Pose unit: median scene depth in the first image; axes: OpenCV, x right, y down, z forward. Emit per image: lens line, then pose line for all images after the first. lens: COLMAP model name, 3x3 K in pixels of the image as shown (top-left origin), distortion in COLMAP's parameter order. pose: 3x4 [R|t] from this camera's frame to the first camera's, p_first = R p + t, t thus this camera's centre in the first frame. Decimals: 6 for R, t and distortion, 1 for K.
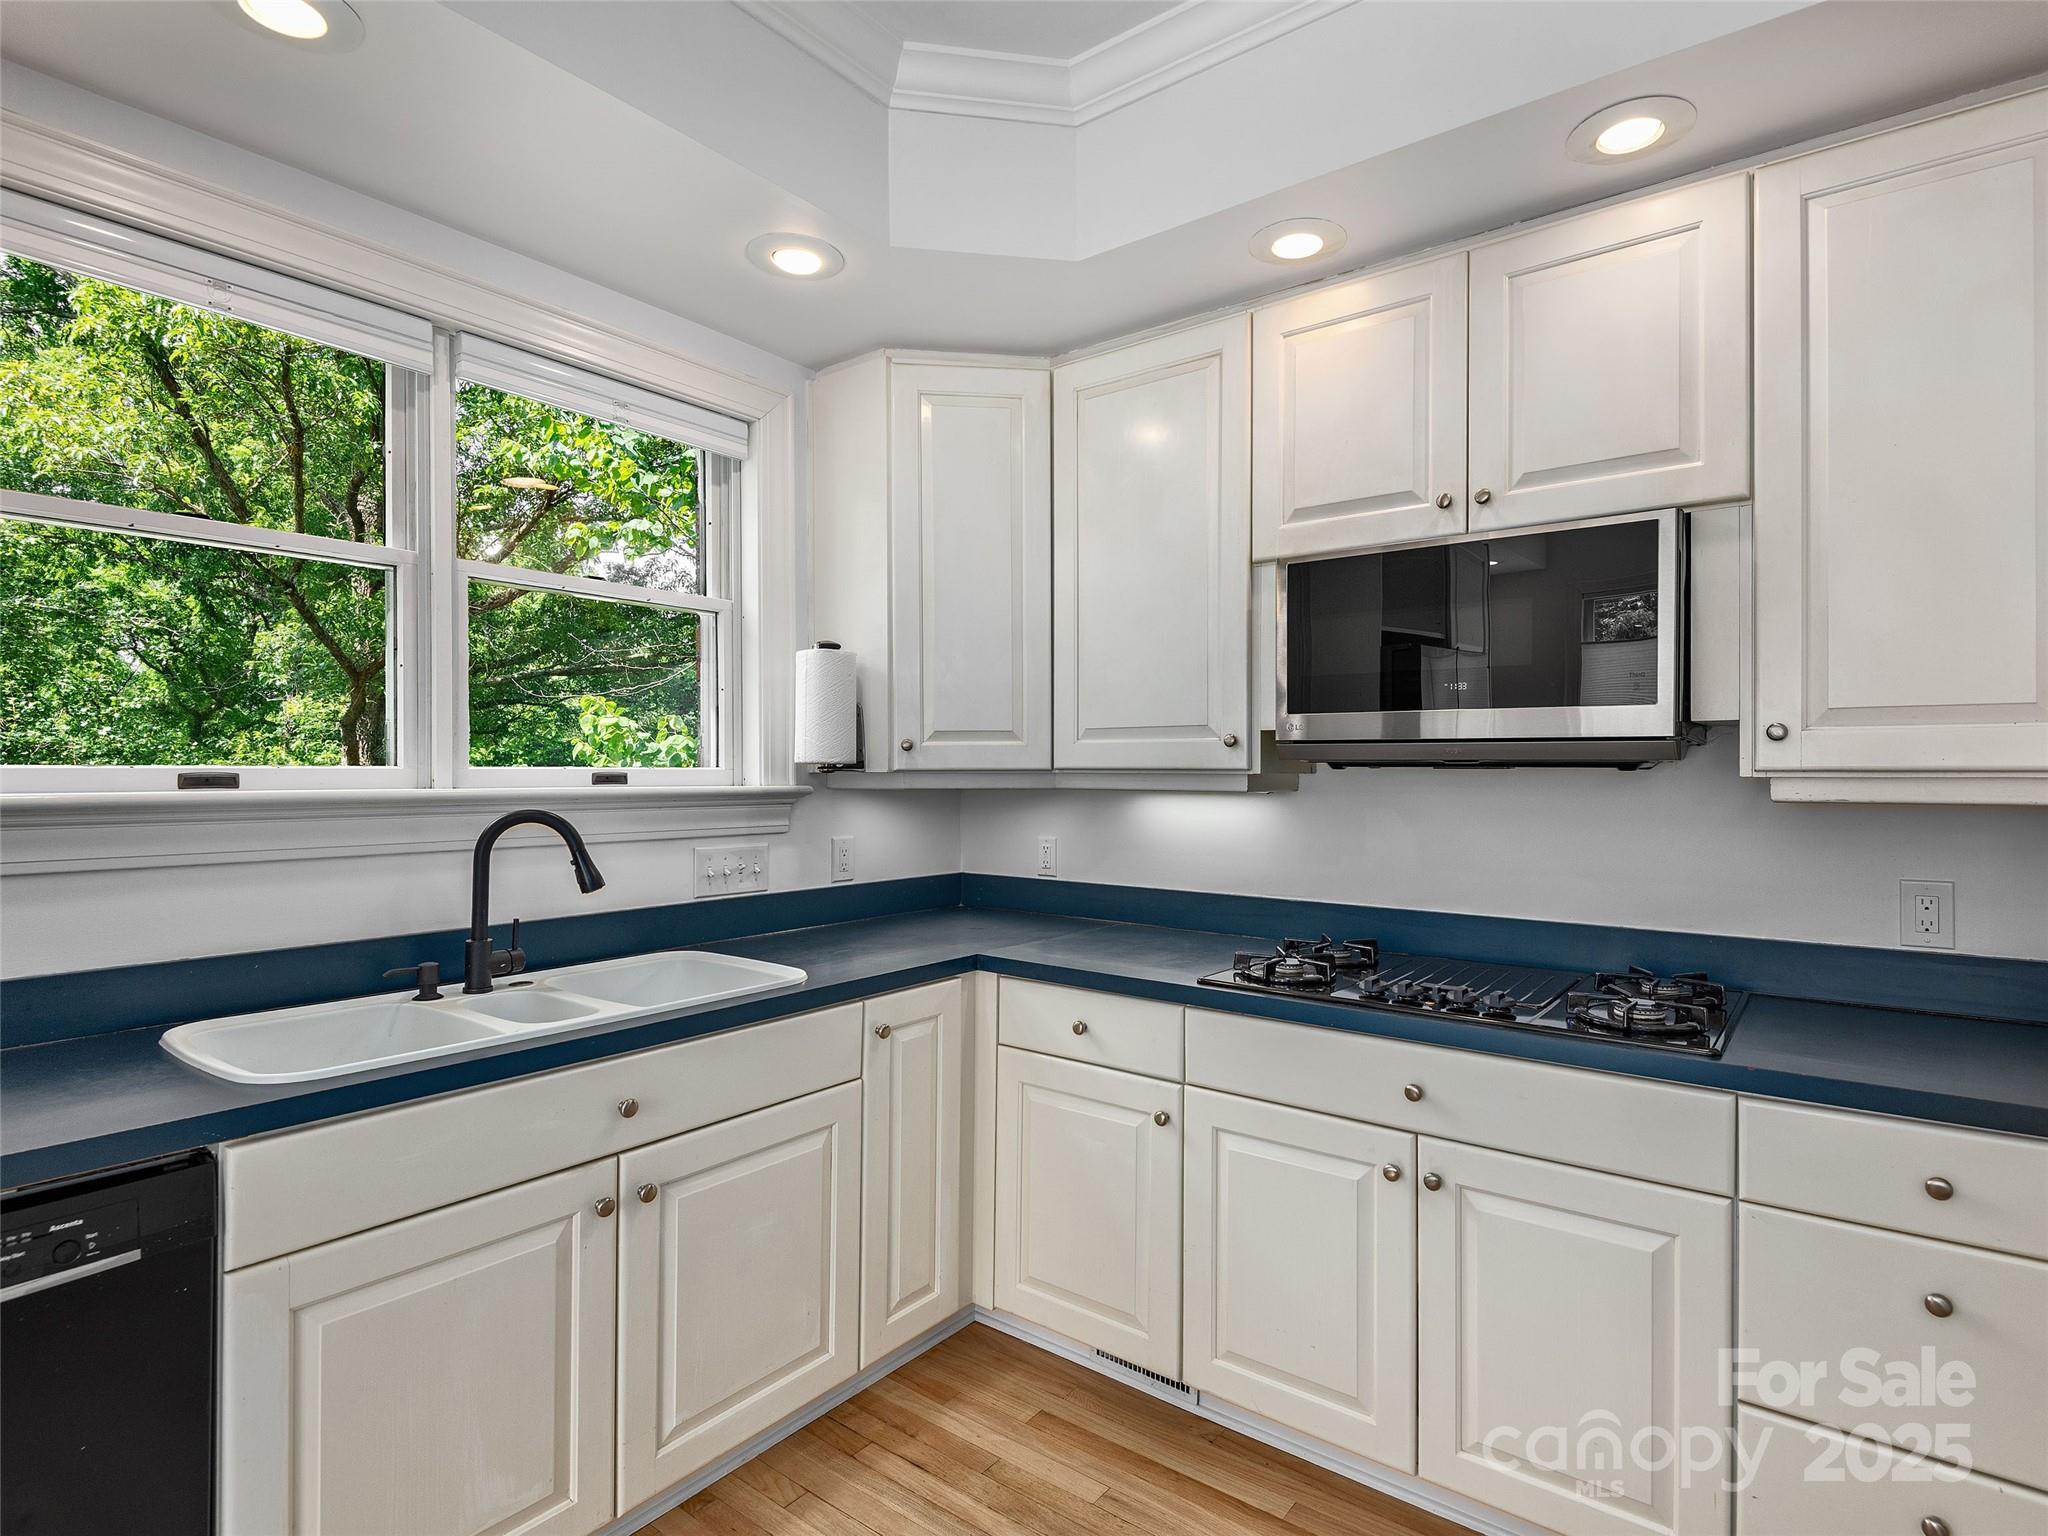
lens RADIAL K [[1062.8, 0, 1027.8], [0, 1062.8, 770.3], [0, 0, 1]] dist [-0.002811, -0.003037]
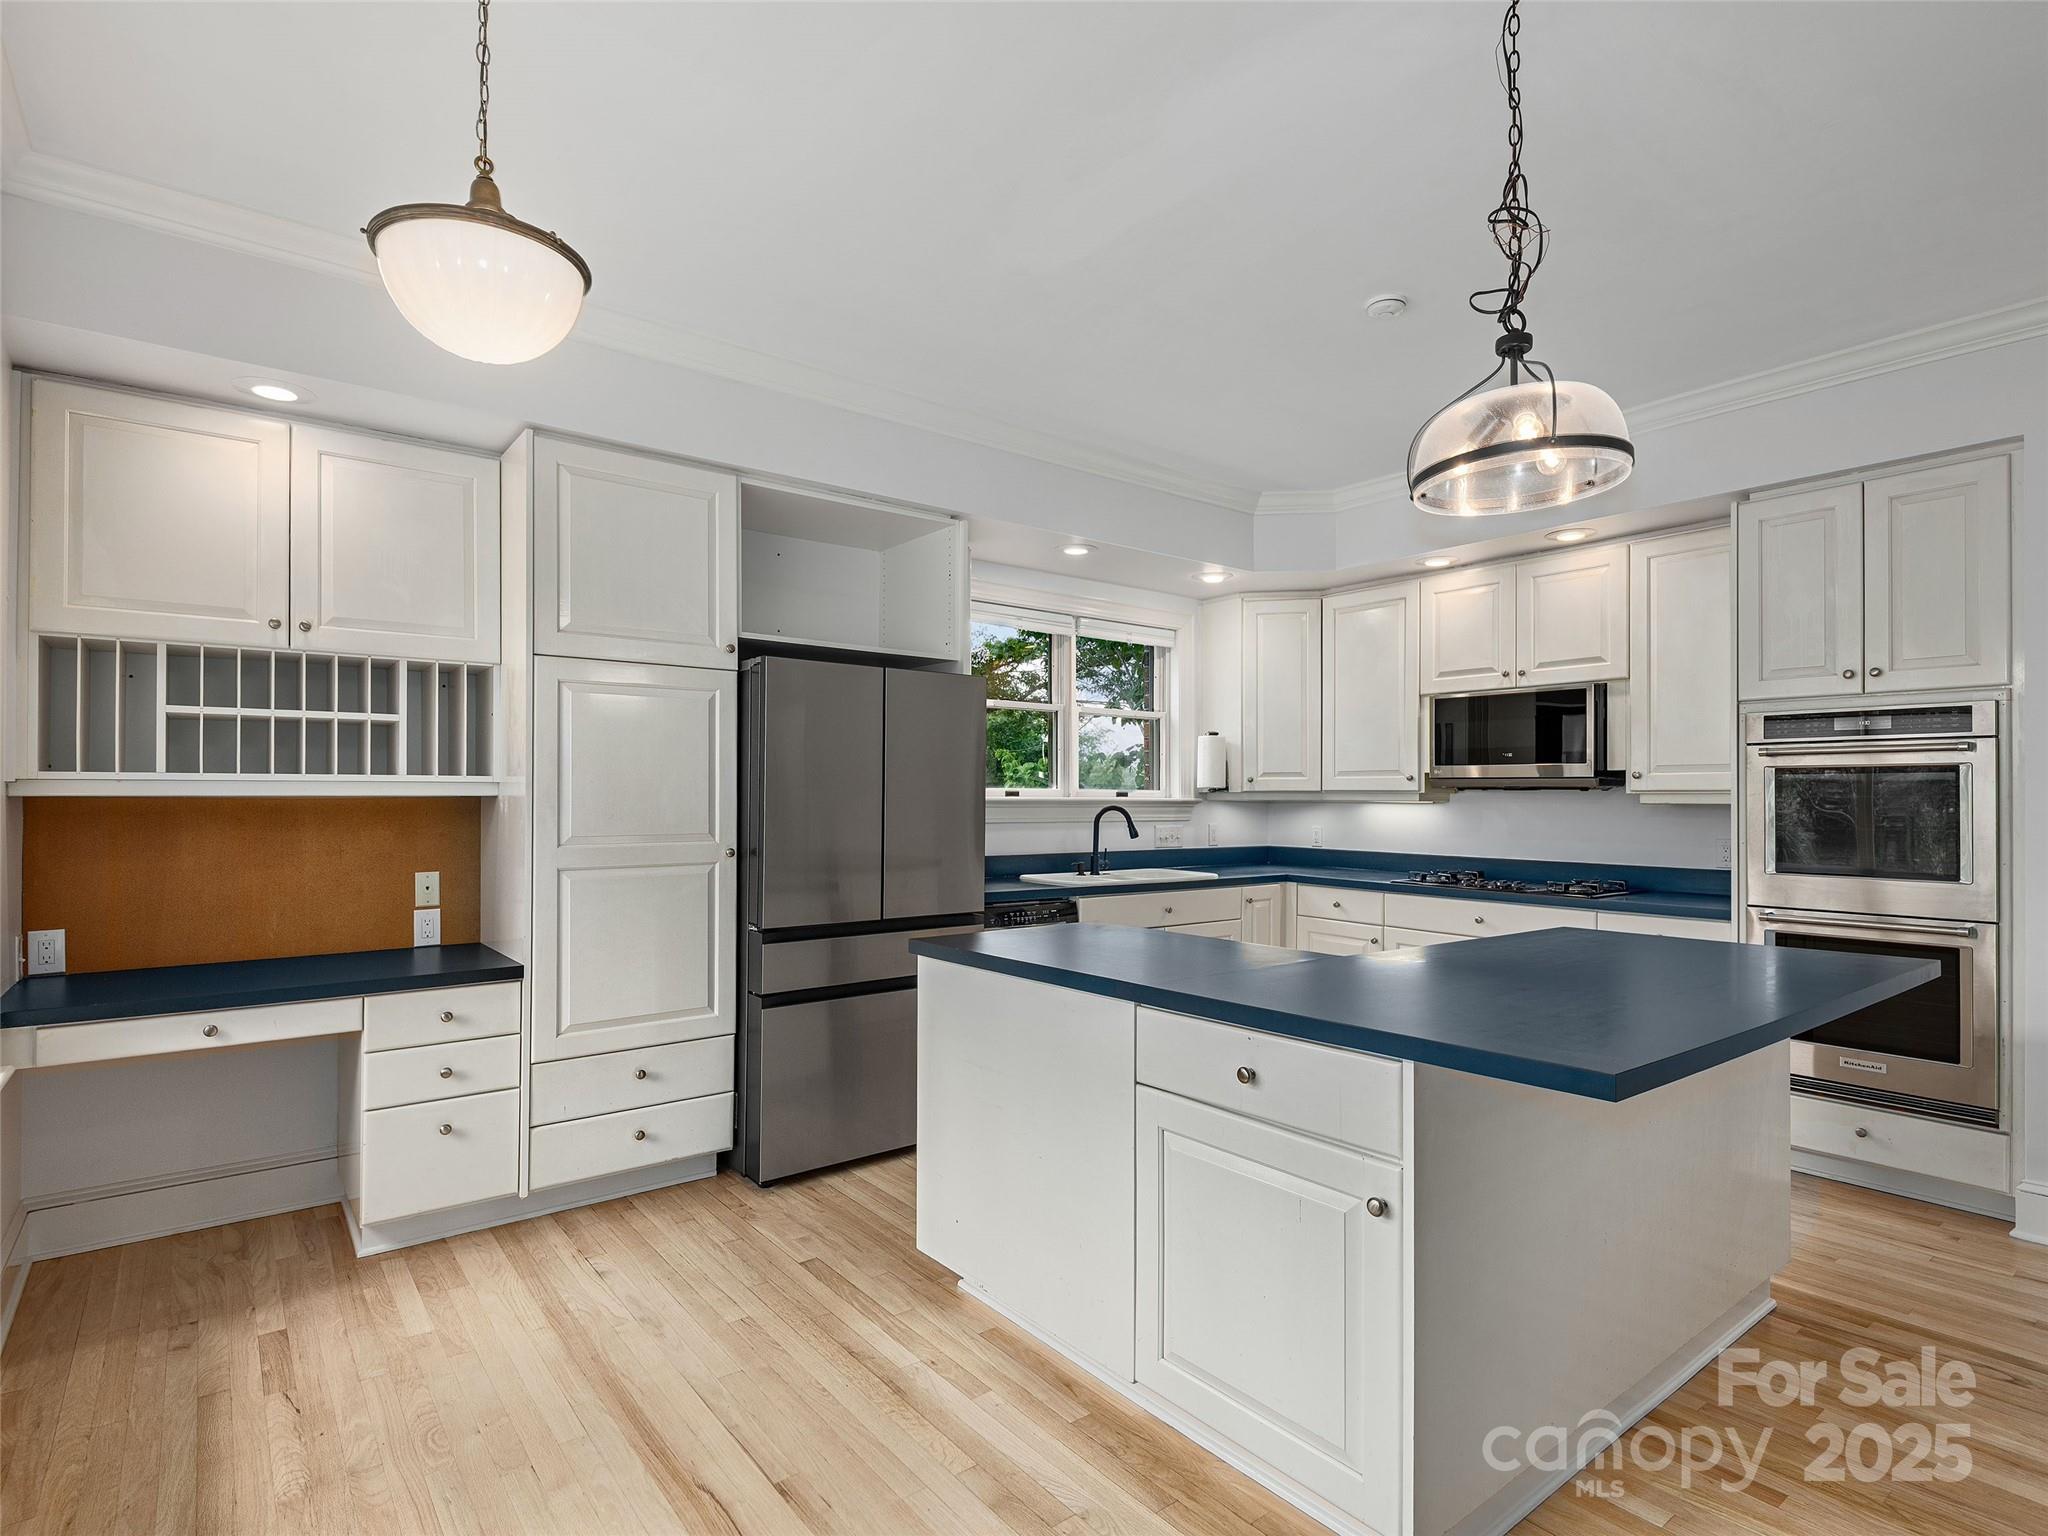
lens RADIAL K [[1062.8, 0, 985.5], [0, 1062.8, 793.2], [0, 0, 1]] dist [-0.002811, -0.003037]
pose [[0.968648, 0.001228, -0.248435, -0.110468], [-0.001407, 0.999999, -0.000546, 0.006588], [0.248434, 0.000878, 0.968648, -1.348331]]
